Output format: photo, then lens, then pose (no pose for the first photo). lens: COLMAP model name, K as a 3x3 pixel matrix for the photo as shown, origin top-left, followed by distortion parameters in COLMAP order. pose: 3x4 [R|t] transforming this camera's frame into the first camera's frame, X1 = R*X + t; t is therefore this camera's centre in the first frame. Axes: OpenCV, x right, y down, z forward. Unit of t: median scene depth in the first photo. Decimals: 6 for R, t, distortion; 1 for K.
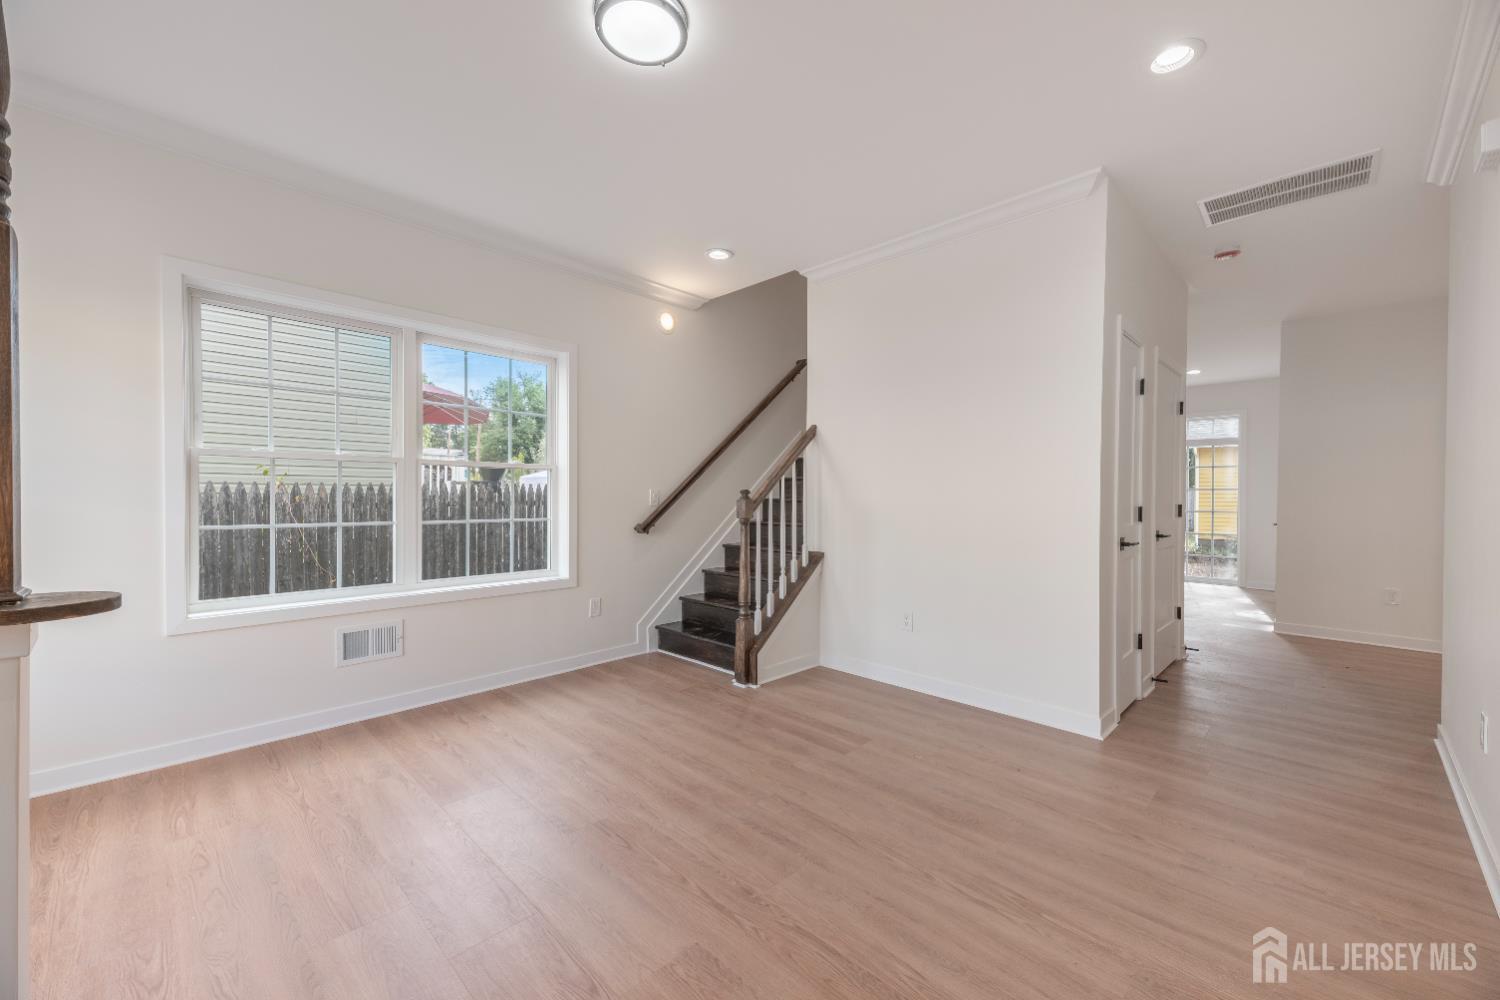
lens RADIAL K [[594.7, 0, 748.7], [0, 594.7, 495.5], [0, 0, 1]] dist [0.002037, -0.003521]
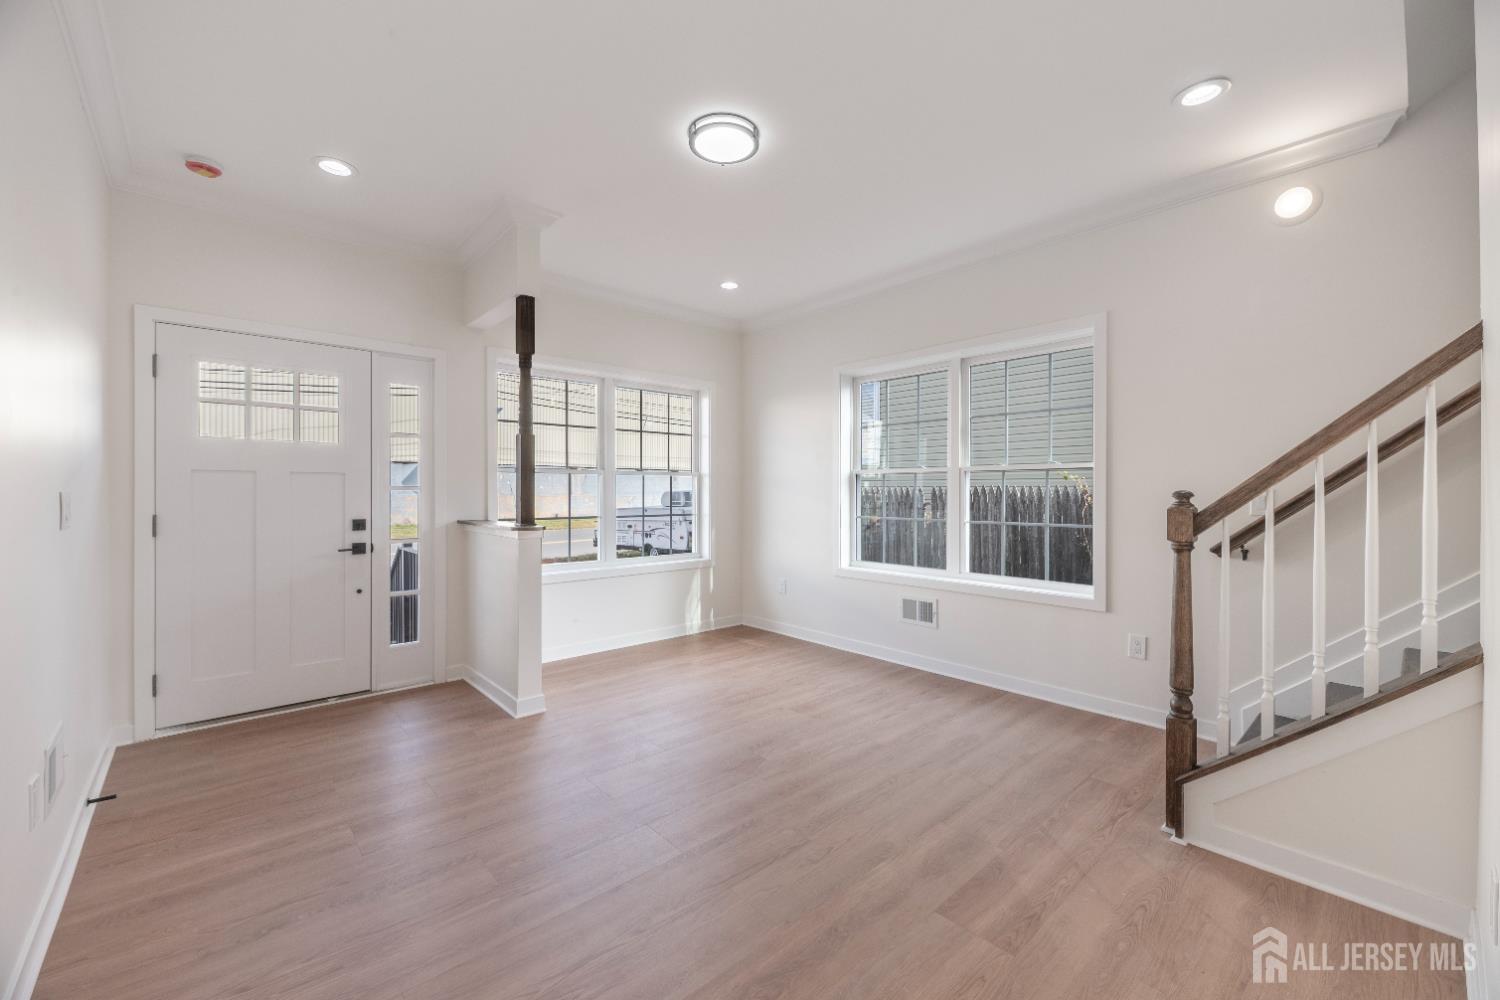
lens RADIAL K [[594.7, 0, 748.7], [0, 594.7, 495.5], [0, 0, 1]] dist [0.002037, -0.003521]
pose [[-0.051686, 0.005857, -0.998646, 0.636445], [-0.009972, 0.999930, 0.006380, -0.006110], [0.998614, 0.010288, -0.051624, 0.660862]]
